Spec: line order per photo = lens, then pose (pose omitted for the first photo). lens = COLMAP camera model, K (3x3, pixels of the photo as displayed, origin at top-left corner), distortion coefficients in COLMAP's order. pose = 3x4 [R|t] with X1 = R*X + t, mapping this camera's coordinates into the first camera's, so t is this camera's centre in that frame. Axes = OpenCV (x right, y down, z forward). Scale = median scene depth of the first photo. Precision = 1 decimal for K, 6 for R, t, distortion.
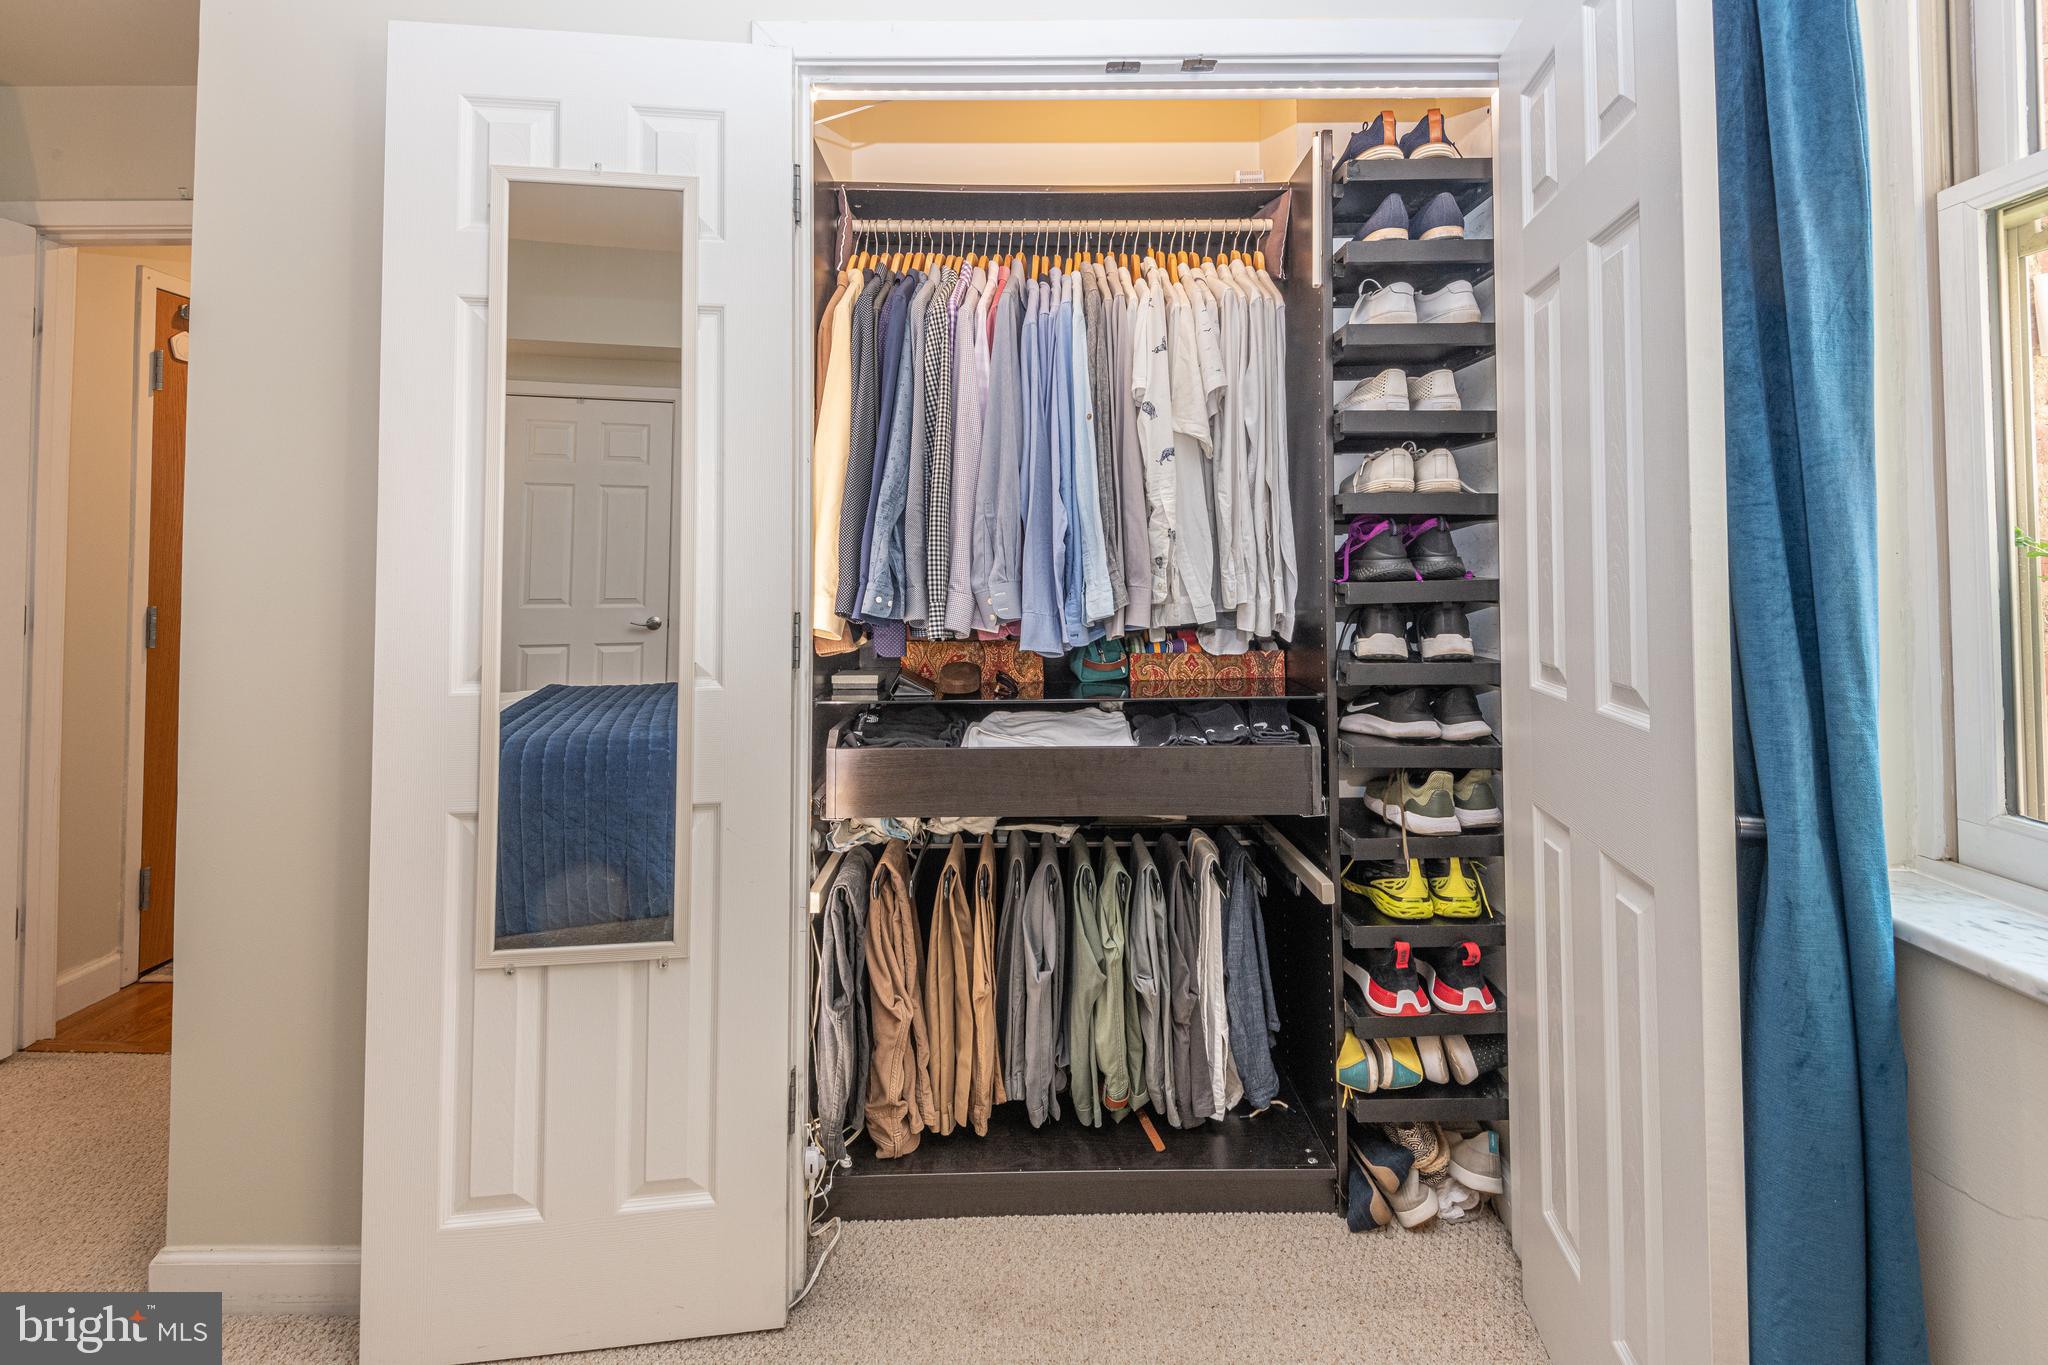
lens RADIAL K [[1016.0, 0, 1026.8], [0, 1016.0, 533.1], [0, 0, 1]] dist [0.024918, -0.000136]
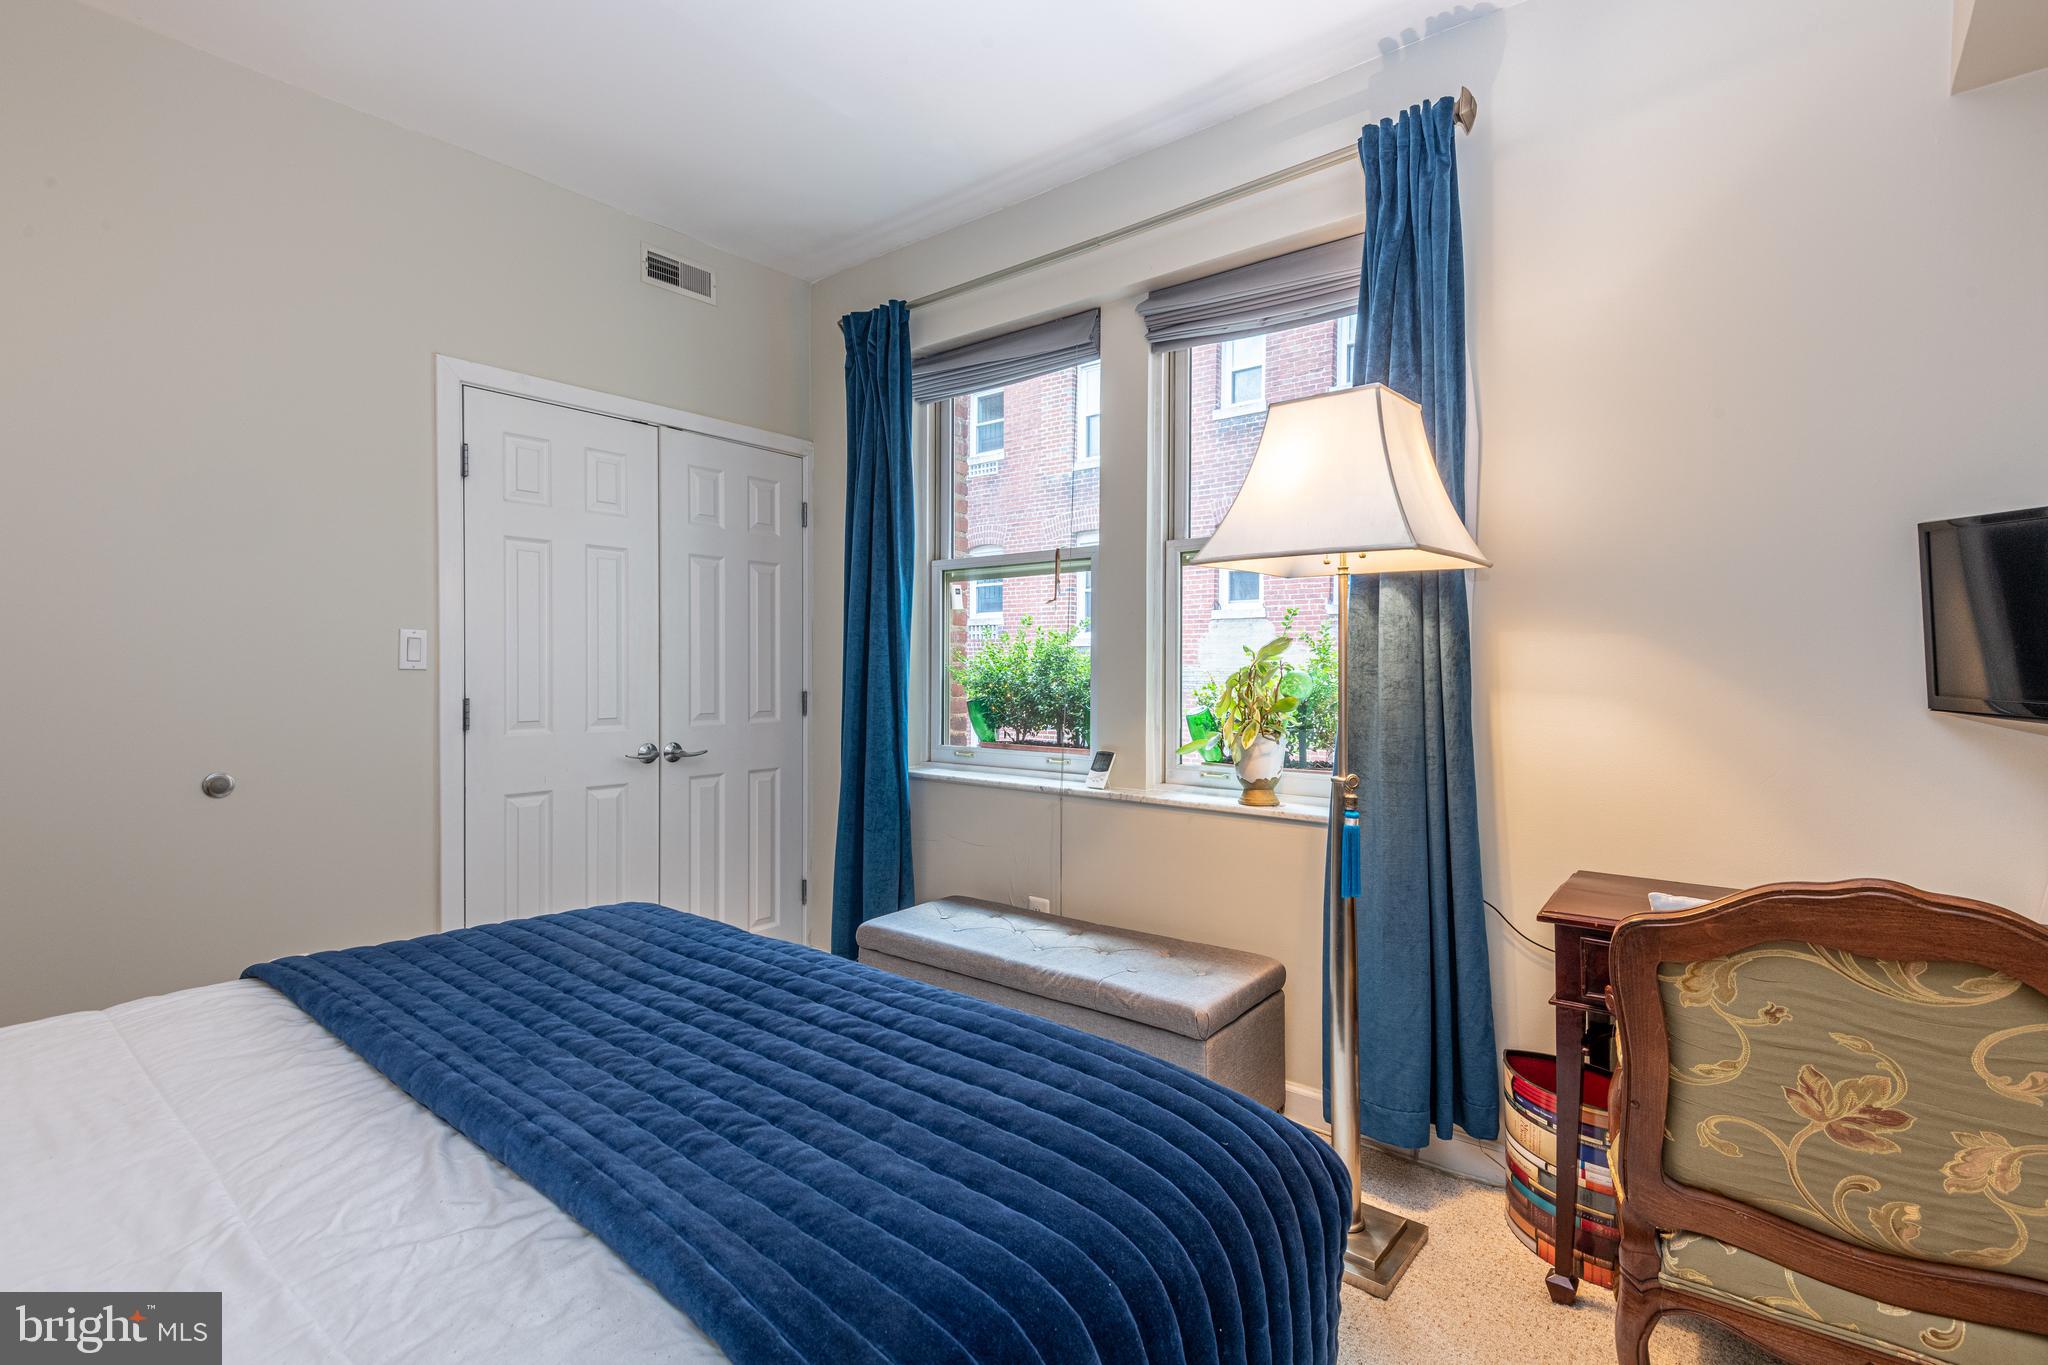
lens RADIAL K [[973.6, 0, 1024.0], [0, 973.6, 682.5], [0, 0, 1]] dist [0.000488, 0.000627]
pose [[0.663836, -0.006689, 0.747849, -1.275678], [-0.028485, 0.999008, 0.034220, -0.057101], [-0.747336, -0.044019, 0.662987, -1.319320]]
